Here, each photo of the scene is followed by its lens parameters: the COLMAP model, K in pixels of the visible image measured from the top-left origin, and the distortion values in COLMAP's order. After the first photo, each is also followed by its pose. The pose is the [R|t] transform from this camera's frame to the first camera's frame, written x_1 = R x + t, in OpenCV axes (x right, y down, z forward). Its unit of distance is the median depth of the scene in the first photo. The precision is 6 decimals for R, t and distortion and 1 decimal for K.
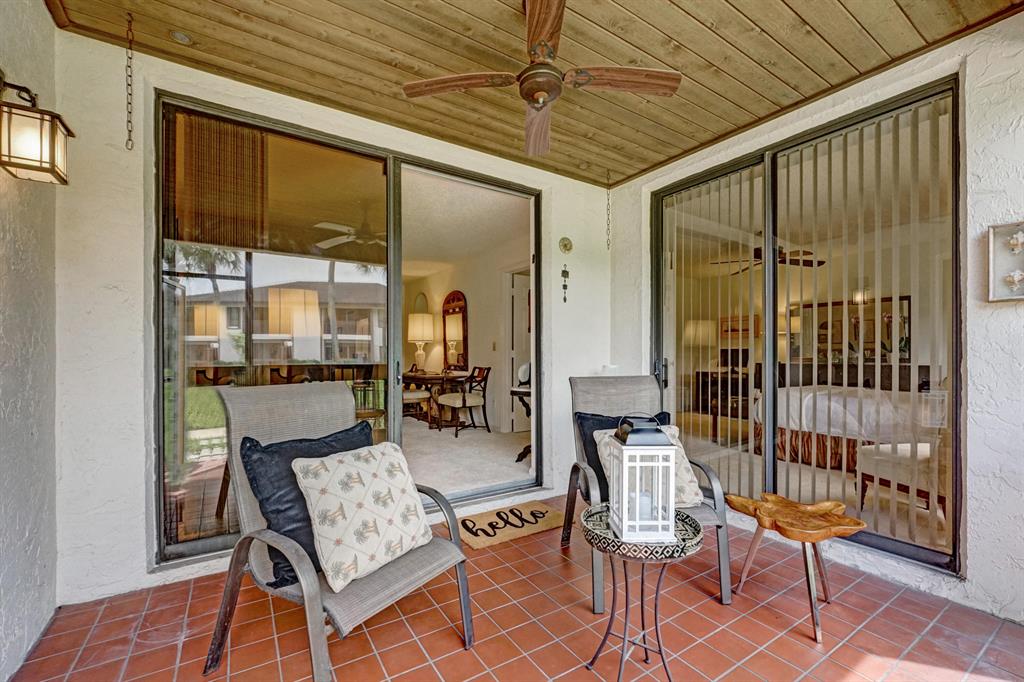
lens RADIAL K [[449.4, 0, 509.7], [0, 449.4, 357.1], [0, 0, 1]] dist [0.001956, 0.000307]
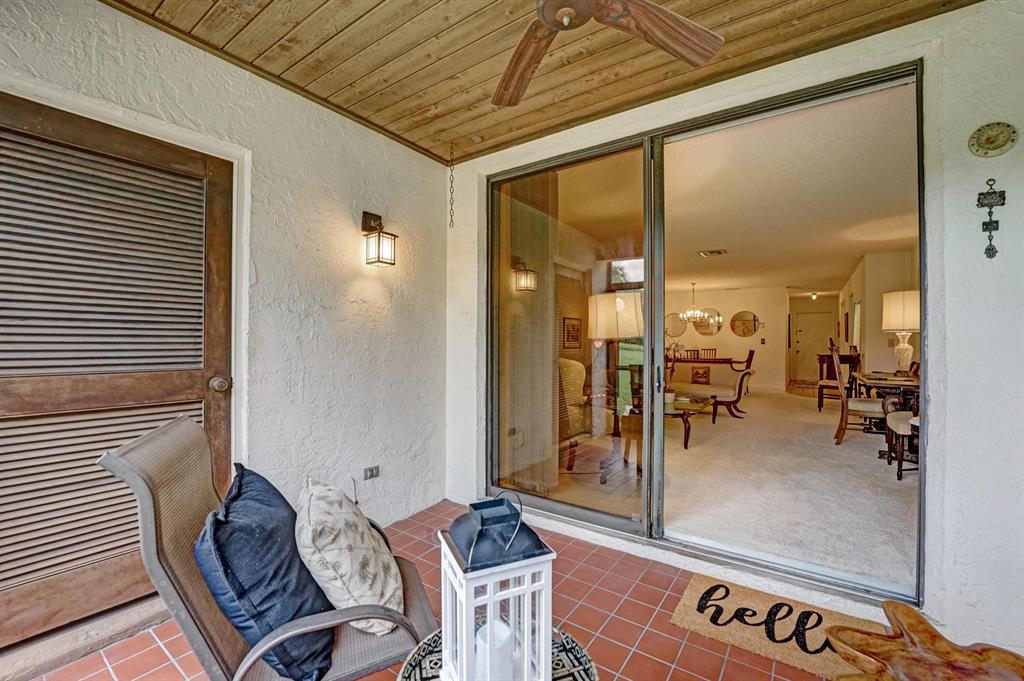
lens RADIAL K [[428.9, 0, 512.0], [0, 428.9, 340.5], [0, 0, 1]] dist [0.000193, 0.000298]
pose [[0.375536, -0.003526, -0.926801, 0.433167], [-0.000501, 0.999992, -0.004007, -0.037291], [0.926808, 0.001969, 0.375532, 0.425860]]
